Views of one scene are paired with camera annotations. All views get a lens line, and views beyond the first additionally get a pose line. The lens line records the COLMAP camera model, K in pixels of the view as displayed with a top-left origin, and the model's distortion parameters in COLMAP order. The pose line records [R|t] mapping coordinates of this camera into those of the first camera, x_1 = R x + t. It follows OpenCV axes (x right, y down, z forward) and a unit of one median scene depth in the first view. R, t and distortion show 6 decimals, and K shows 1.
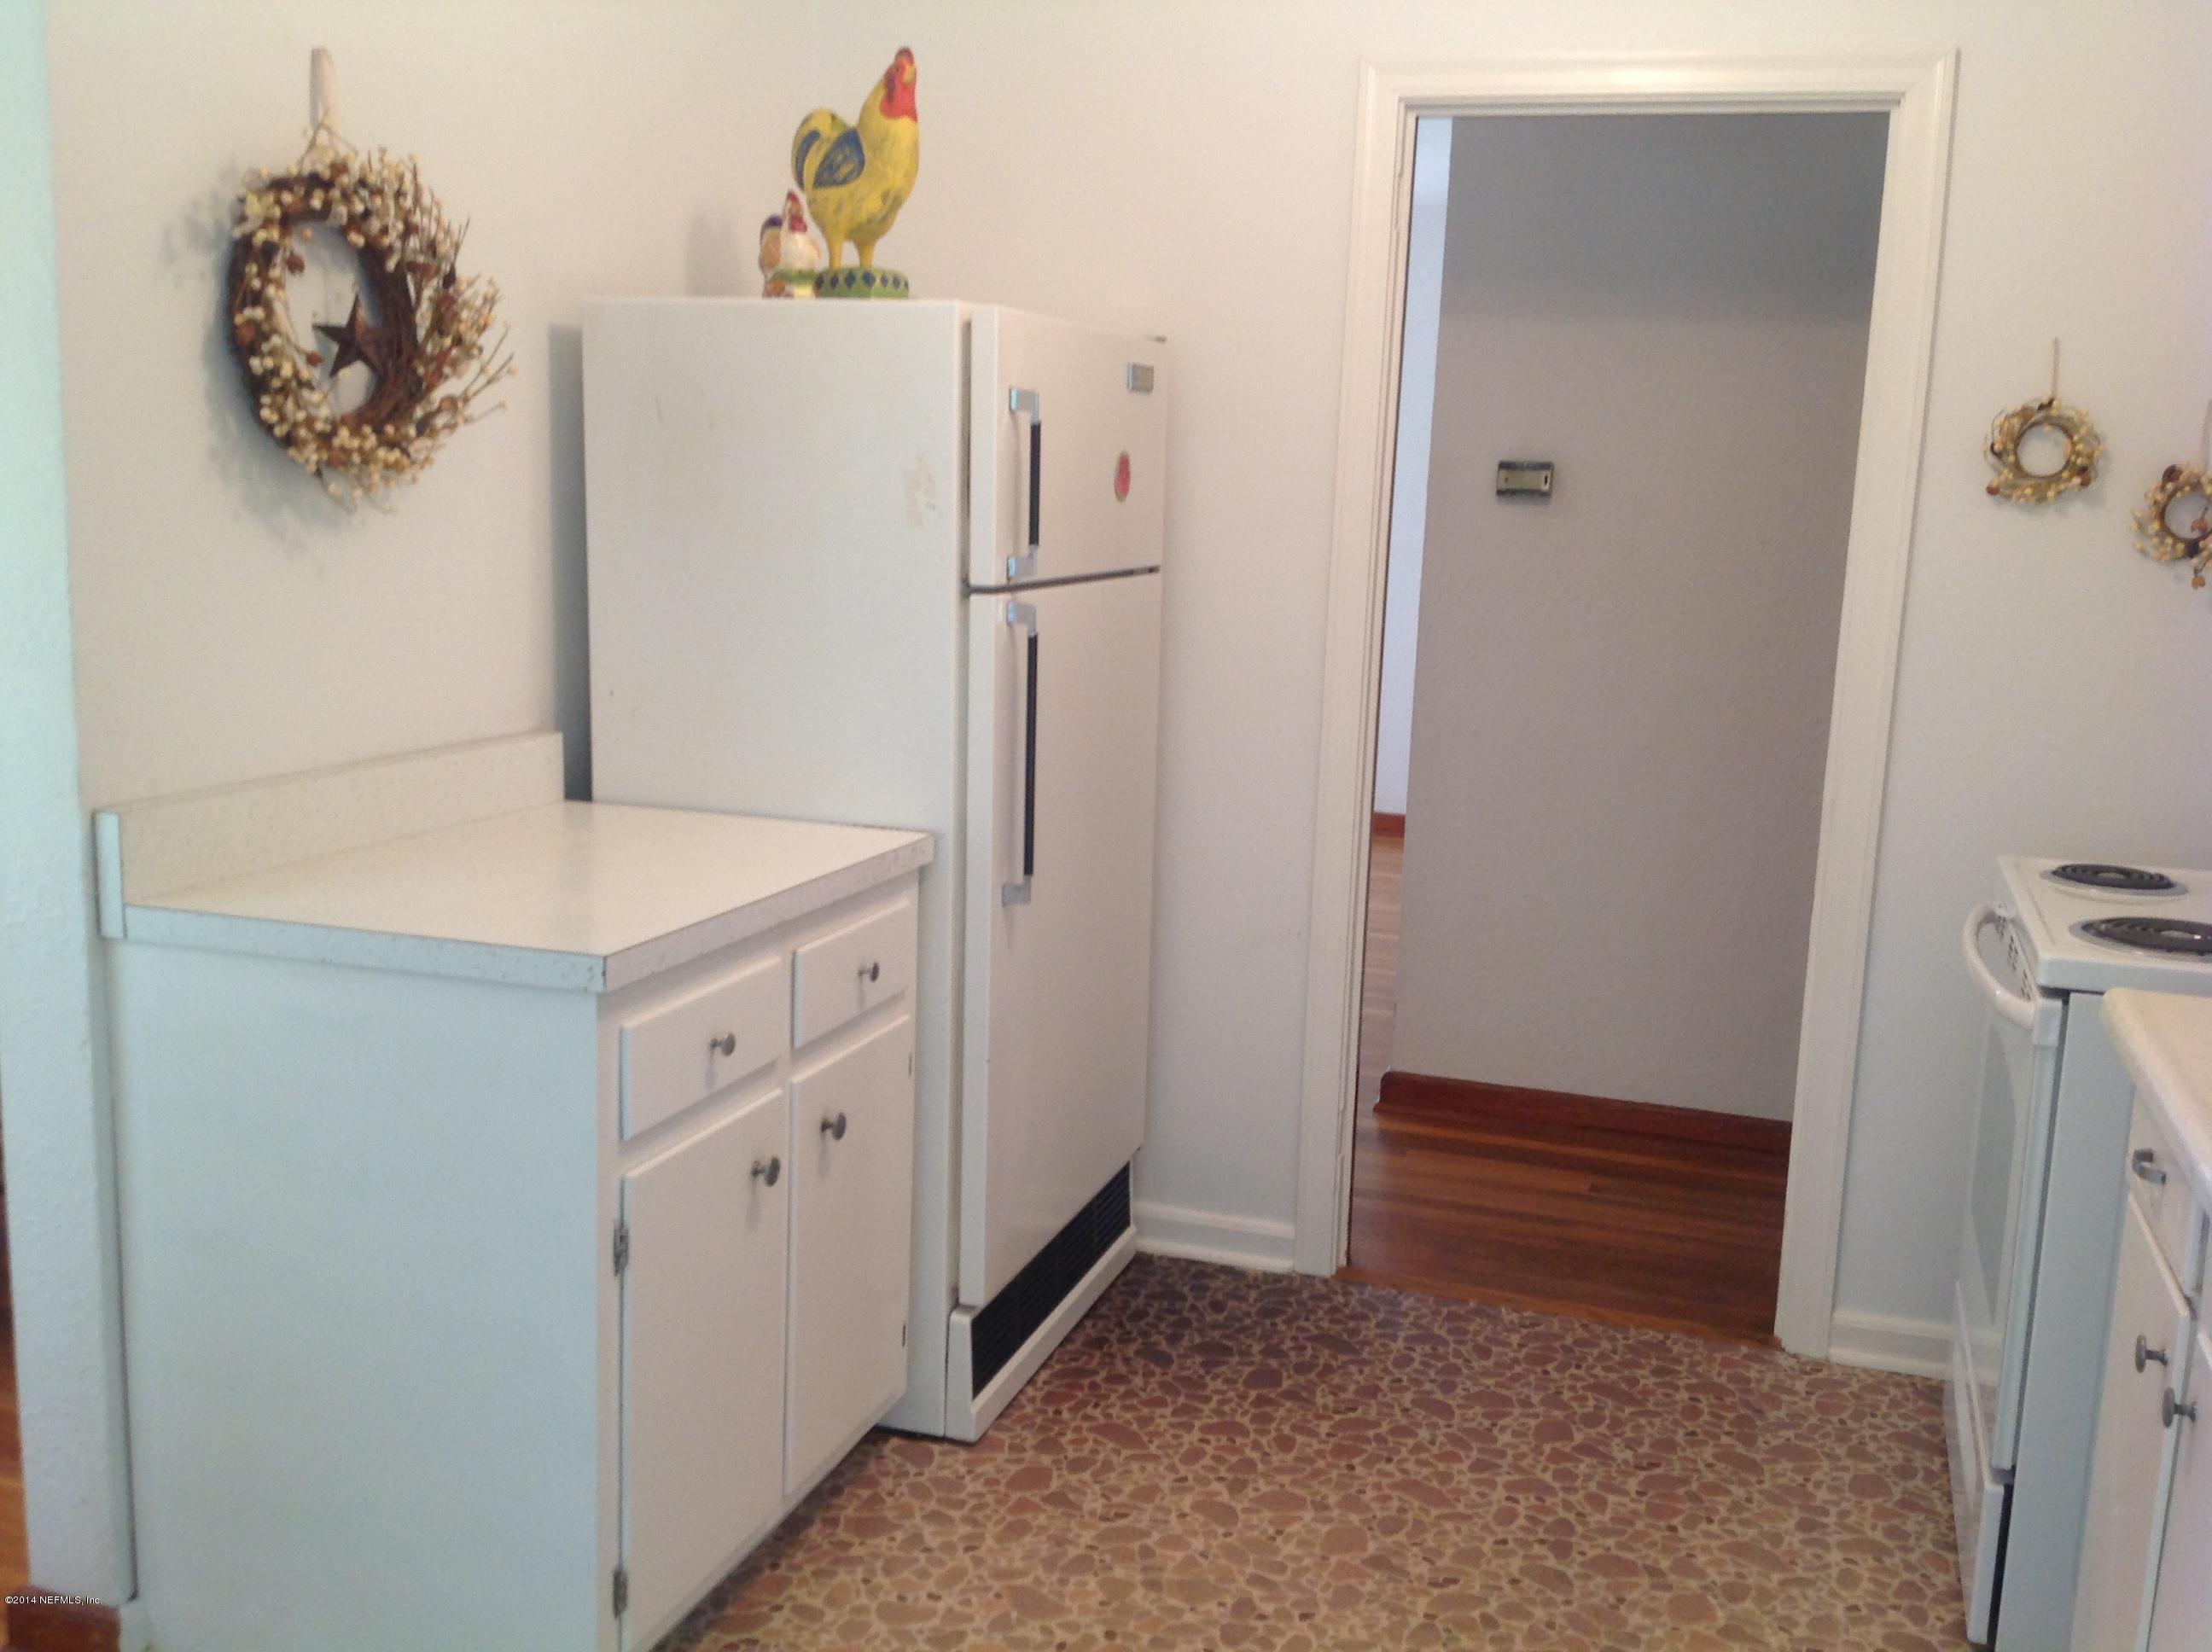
lens RADIAL K [[2162.0, 0, 1106.0], [0, 2162.0, 826.0], [0, 0, 1]] dist [0.184215, -0.477334]
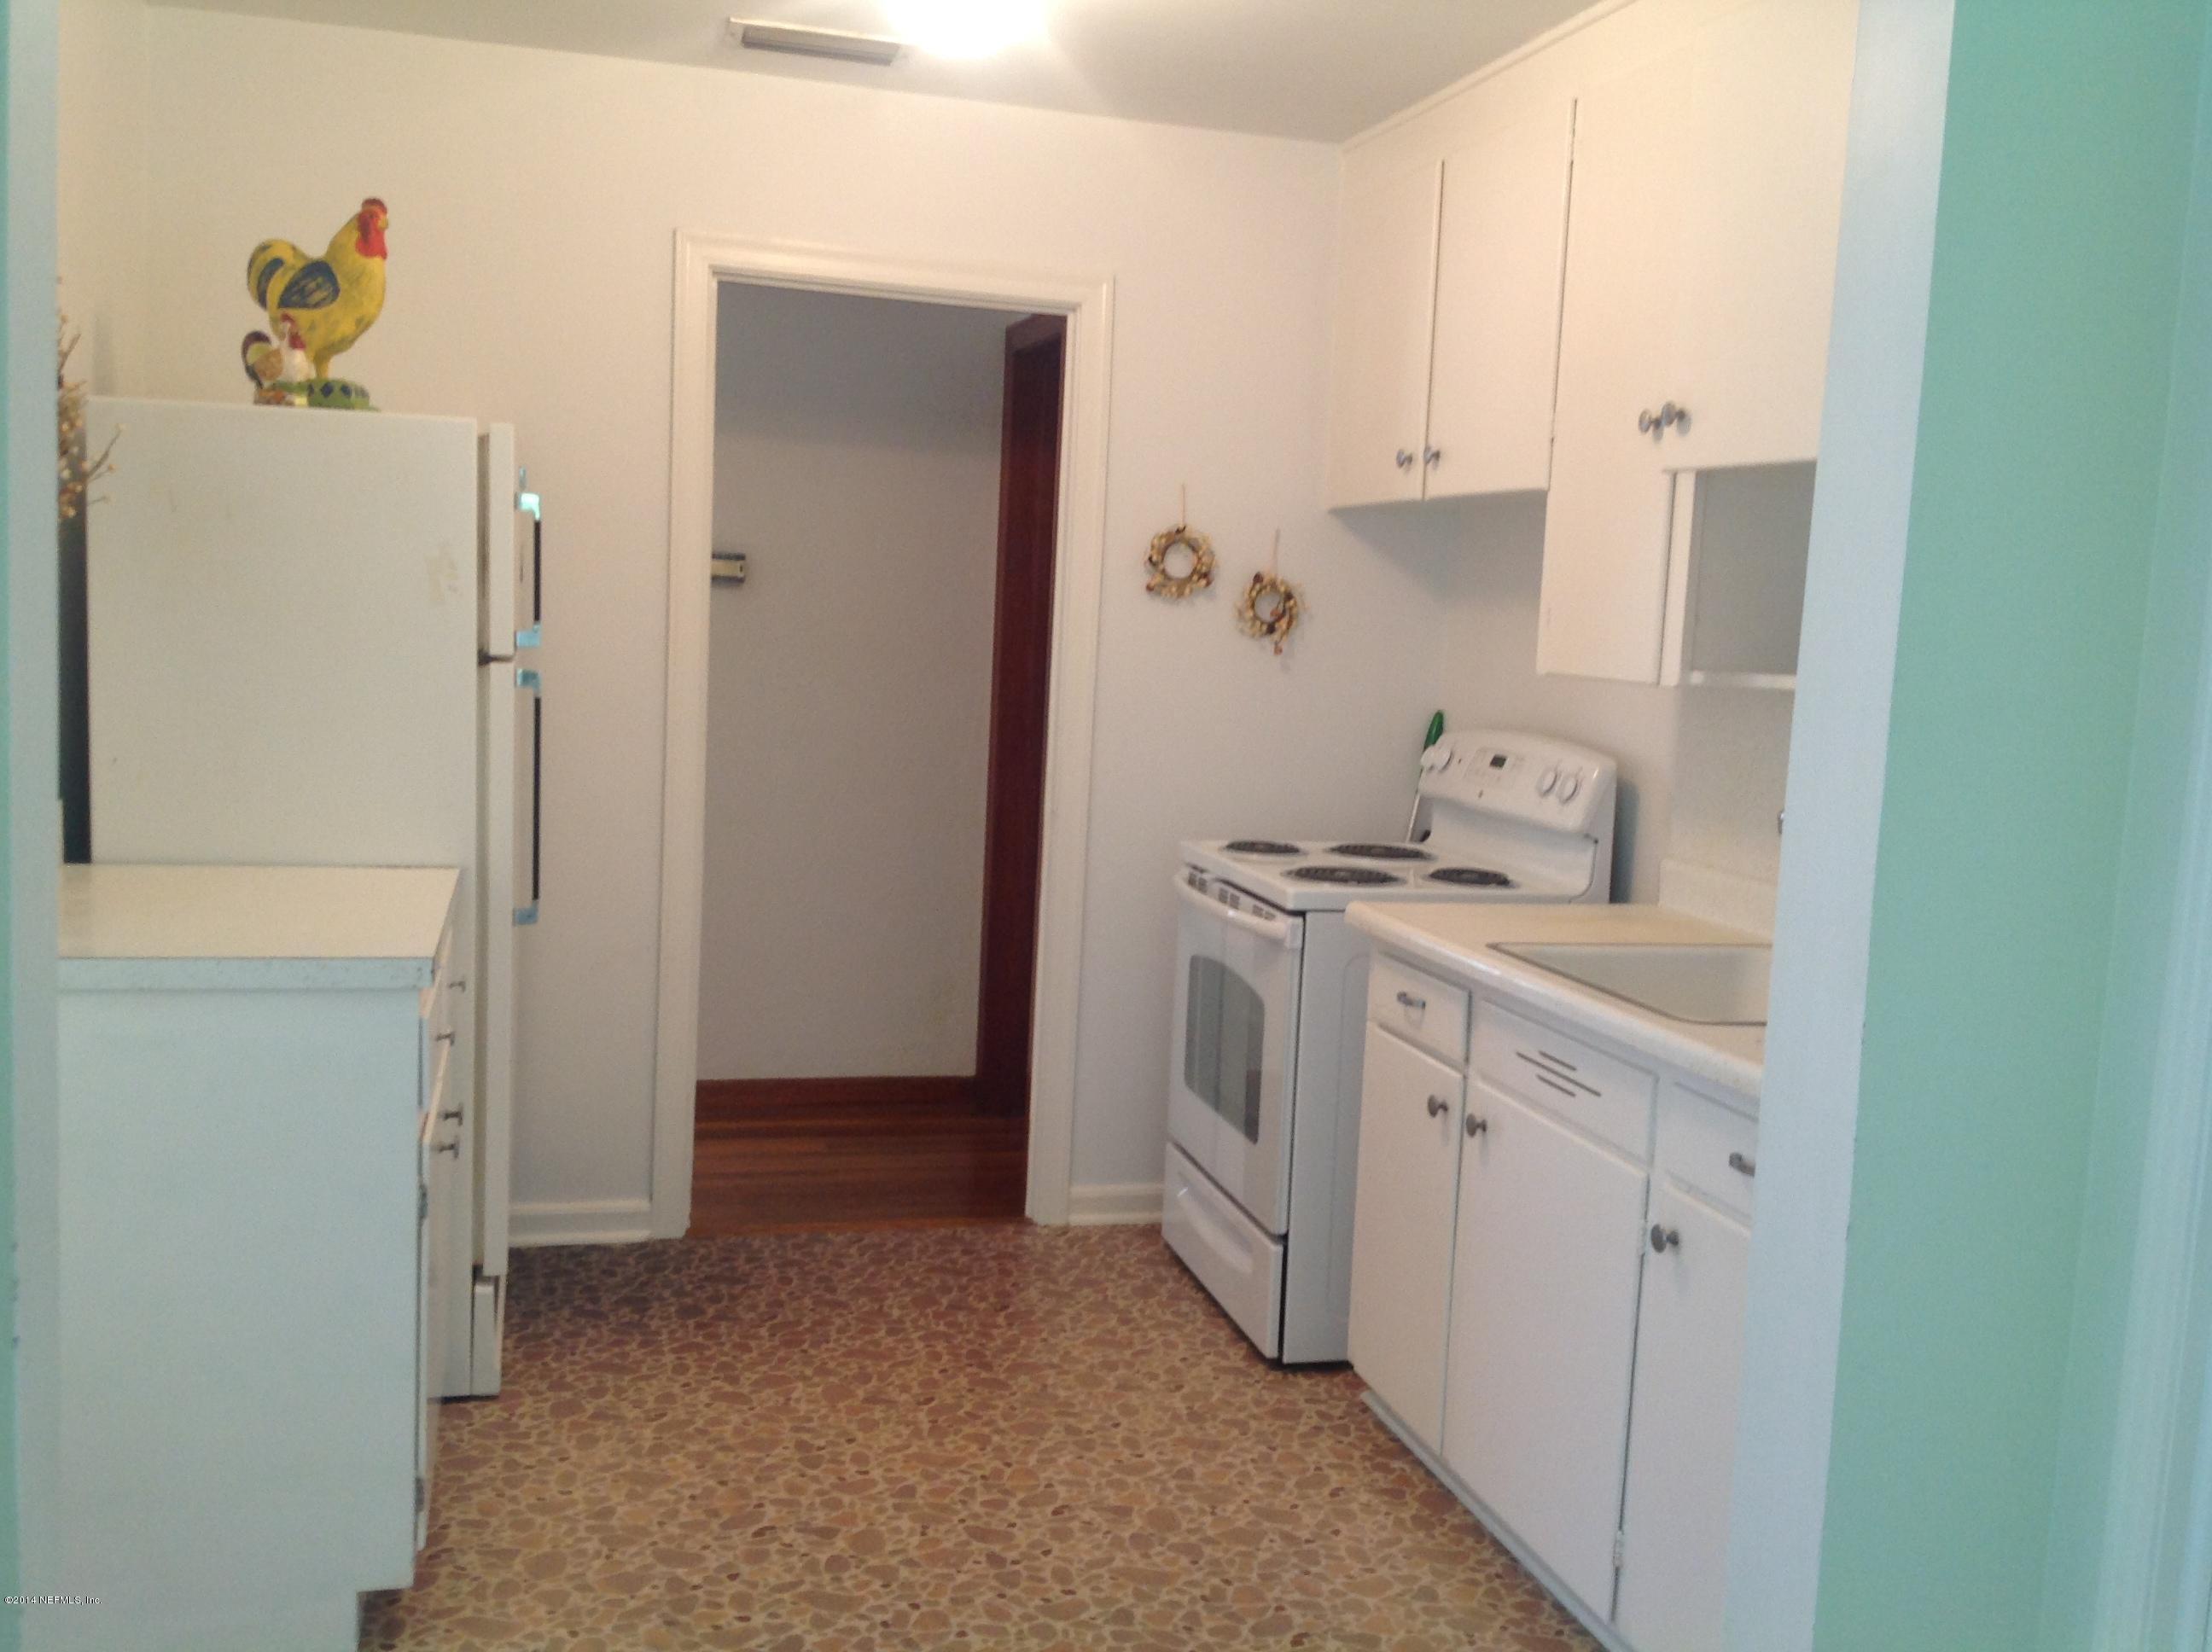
lens RADIAL K [[2223.2, 0, 1147.3], [0, 2223.2, 828.6], [0, 0, 1]] dist [0.301397, -0.929184]
pose [[0.828376, -0.052249, 0.557730, -0.426293], [0.072011, 0.997312, -0.013525, 0.023613], [-0.555524, 0.051367, 0.829912, -0.202767]]
